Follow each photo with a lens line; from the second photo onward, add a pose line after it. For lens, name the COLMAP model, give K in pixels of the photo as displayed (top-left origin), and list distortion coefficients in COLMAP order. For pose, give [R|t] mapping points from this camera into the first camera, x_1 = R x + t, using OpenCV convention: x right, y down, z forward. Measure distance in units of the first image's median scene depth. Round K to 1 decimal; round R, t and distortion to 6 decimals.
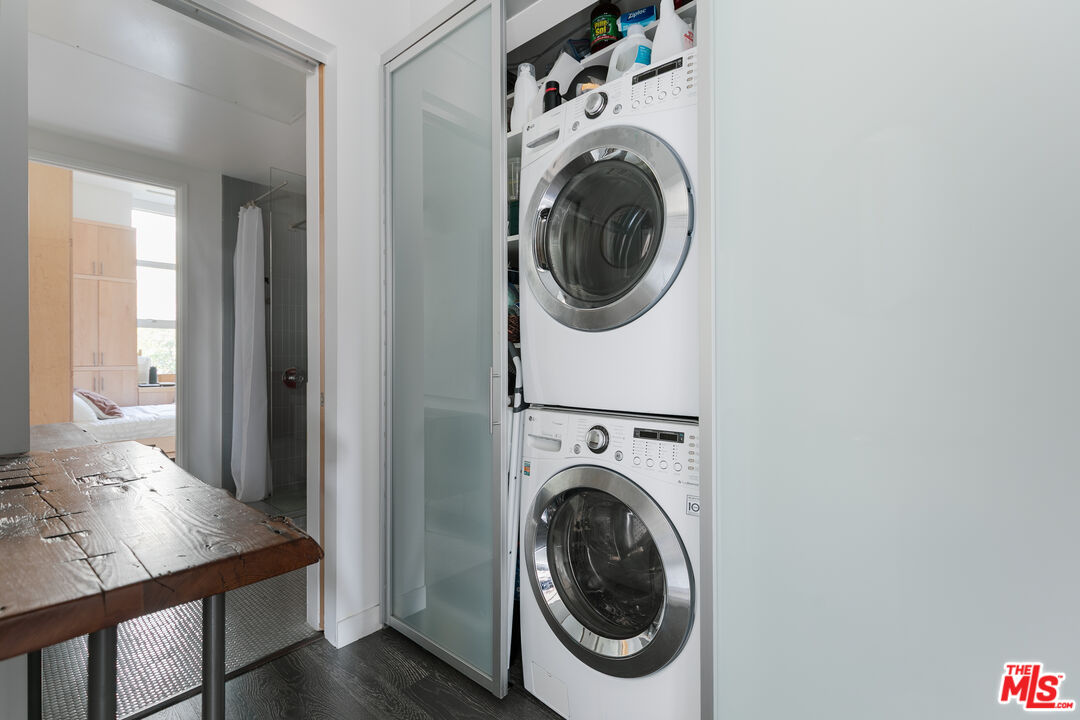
lens RADIAL K [[484.0, 0, 538.5], [0, 484.0, 355.7], [0, 0, 1]] dist [0.001445, 0.000158]
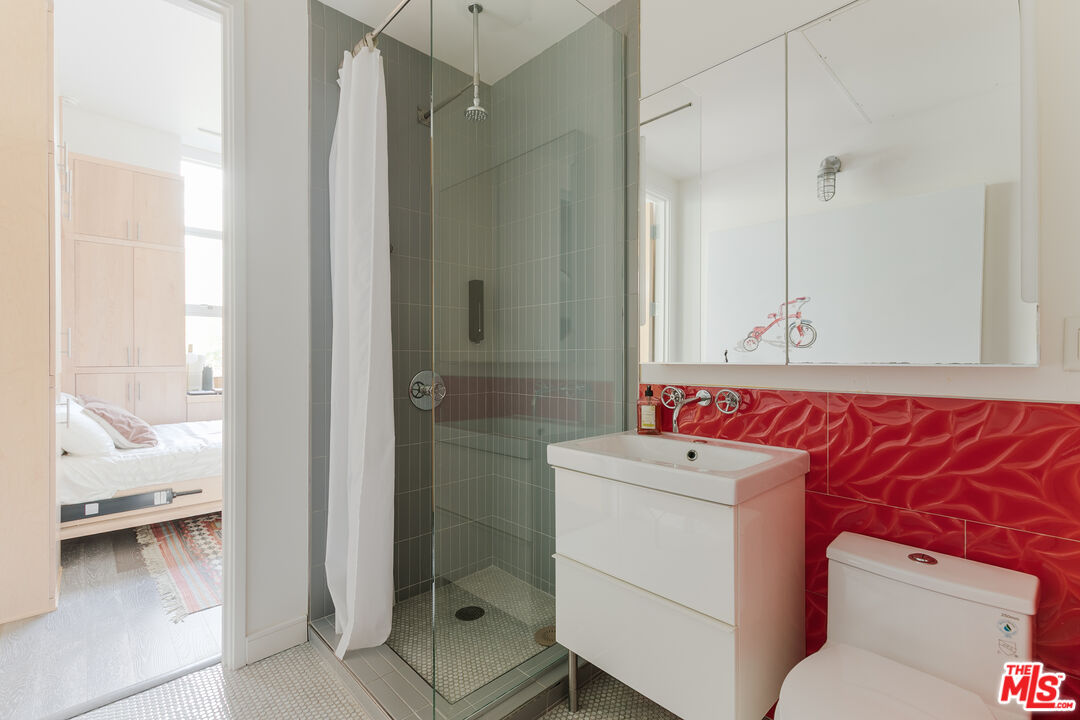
lens RADIAL K [[484.0, 0, 538.5], [0, 484.0, 355.7], [0, 0, 1]] dist [0.001445, 0.000158]
pose [[0.995439, 0.000433, -0.095395, -0.243543], [-0.000207, 0.999997, 0.002382, 0.003675], [0.095396, -0.002352, 0.995437, 0.345178]]
